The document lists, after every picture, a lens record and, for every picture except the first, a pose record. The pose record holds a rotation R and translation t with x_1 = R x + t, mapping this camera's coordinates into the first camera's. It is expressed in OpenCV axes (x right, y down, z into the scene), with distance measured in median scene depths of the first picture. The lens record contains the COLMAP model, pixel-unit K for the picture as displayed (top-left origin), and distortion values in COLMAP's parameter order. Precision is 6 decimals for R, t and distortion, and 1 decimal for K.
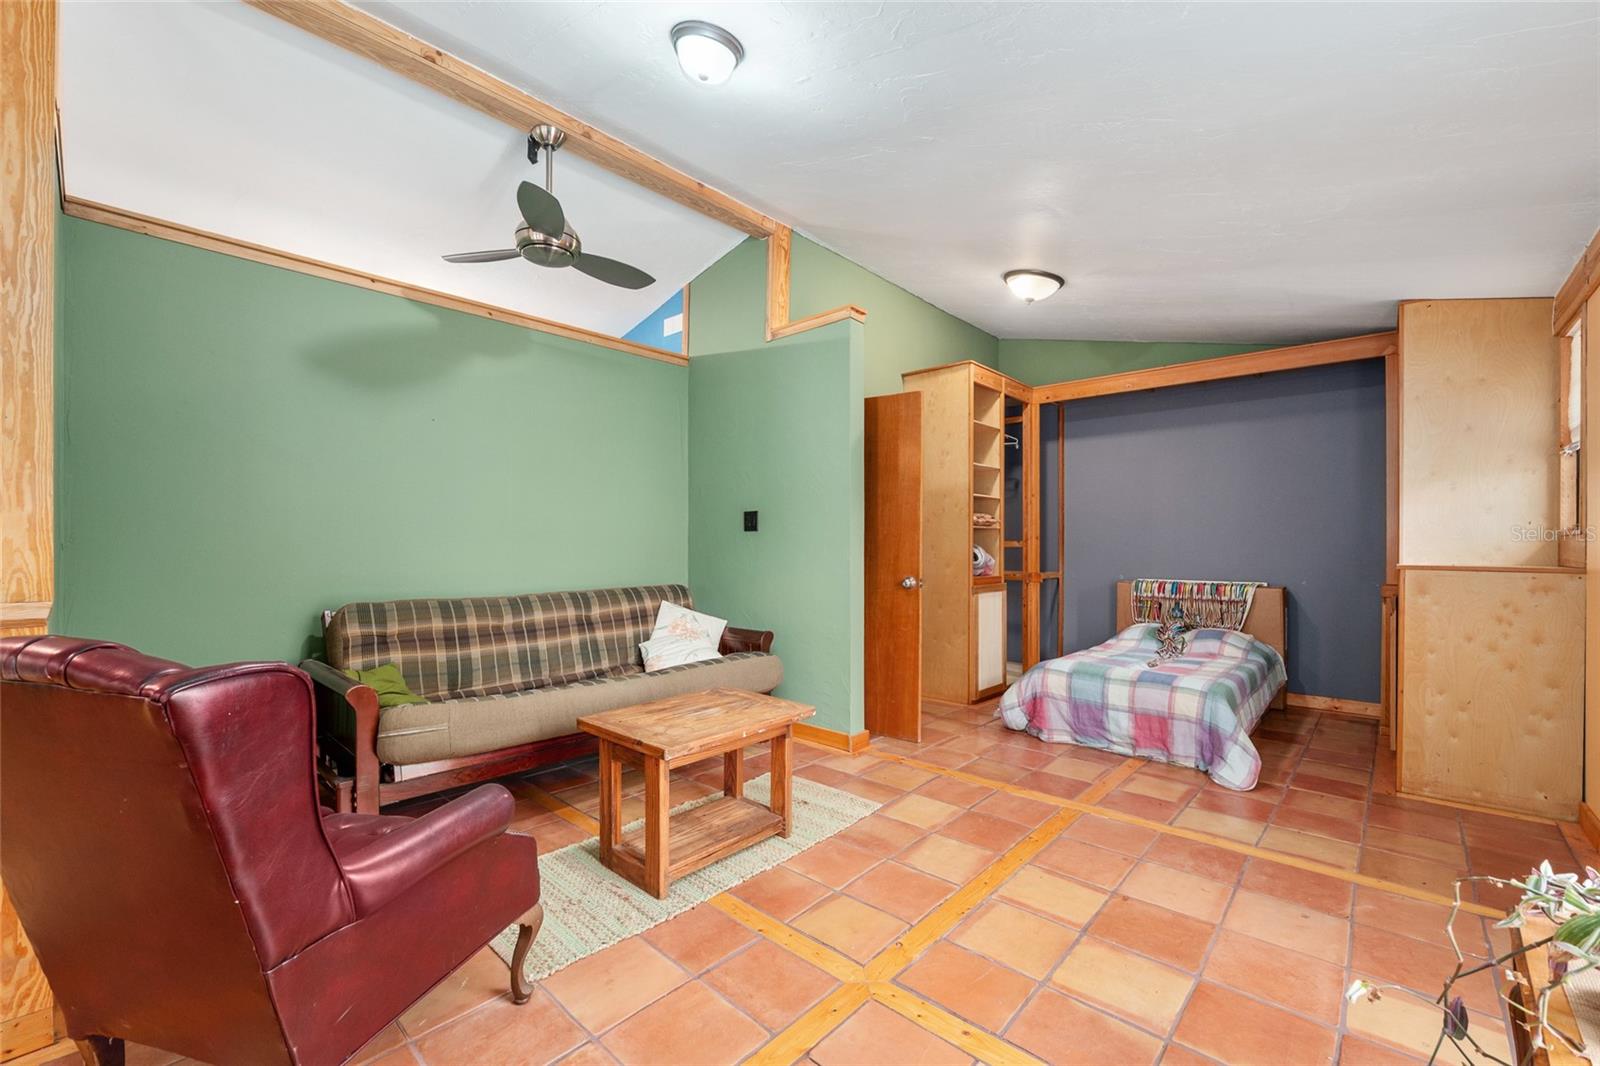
lens RADIAL K [[661.1, 0, 799.0], [0, 661.1, 540.3], [0, 0, 1]] dist [-0.002240, -0.000316]
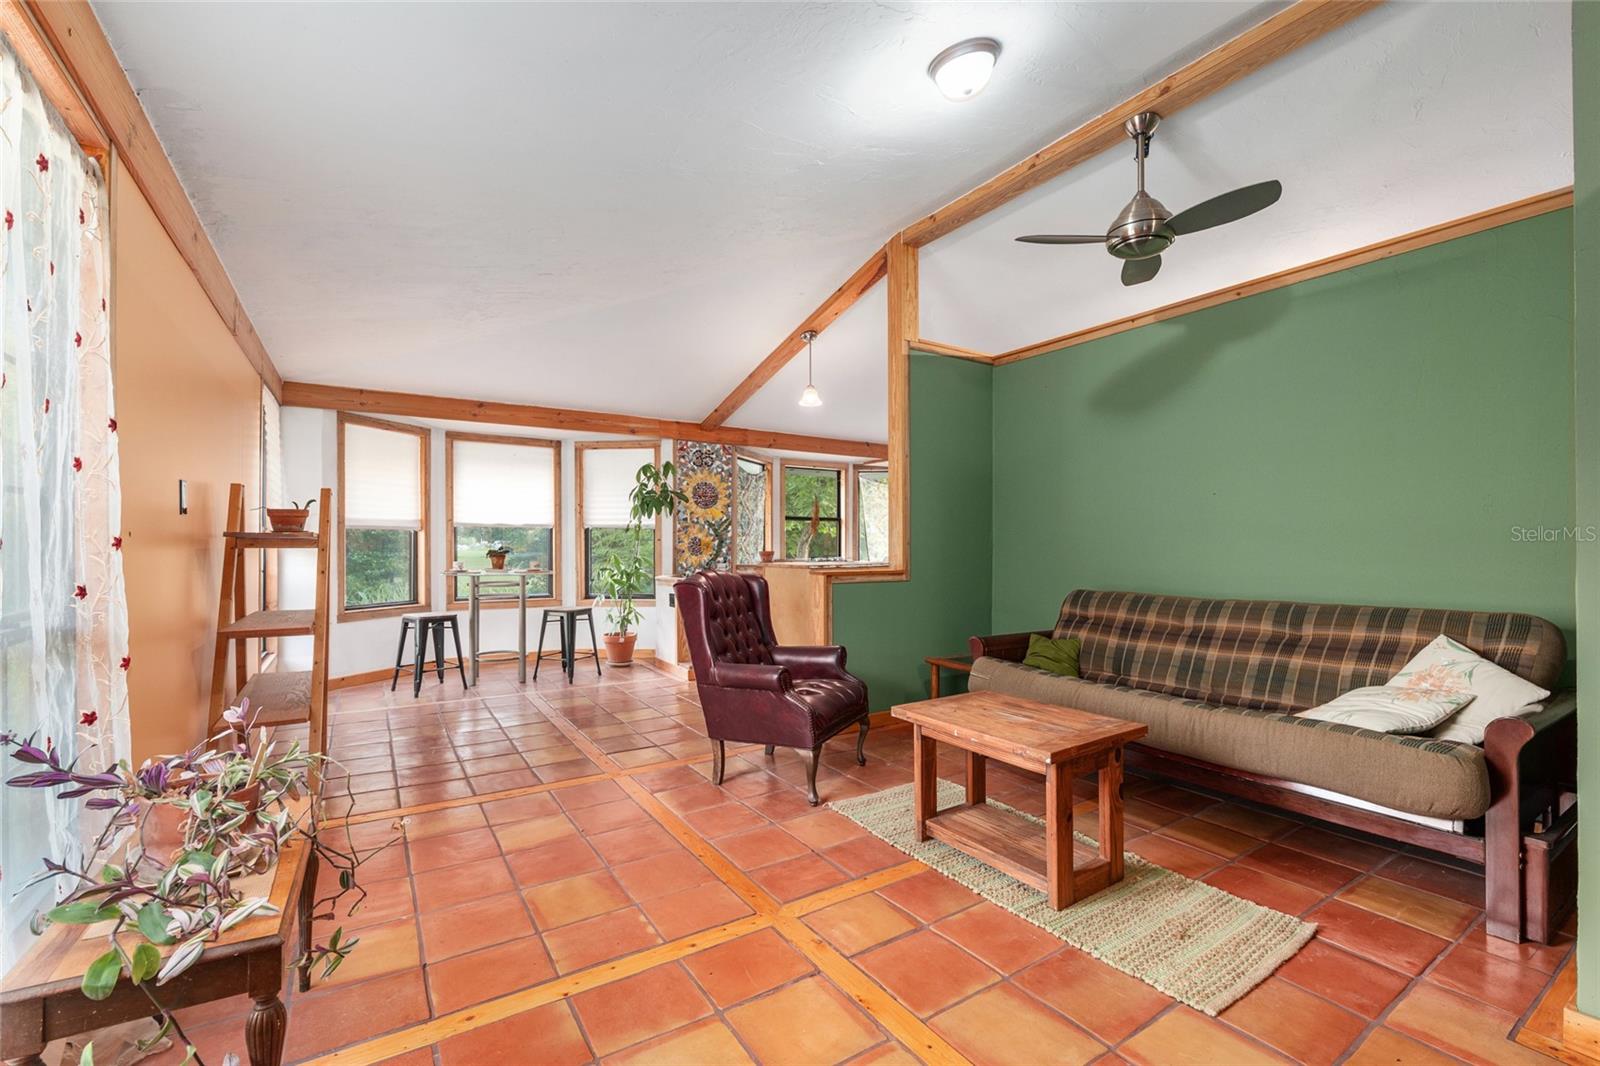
lens RADIAL K [[689.1, 0, 800.0], [0, 689.1, 533.0], [0, 0, 1]] dist [-0.000515, -0.000150]
pose [[-0.252850, -0.019012, -0.967319, 0.711776], [0.003995, 0.999778, -0.020694, 0.010583], [0.967497, -0.009097, -0.252718, 0.751982]]
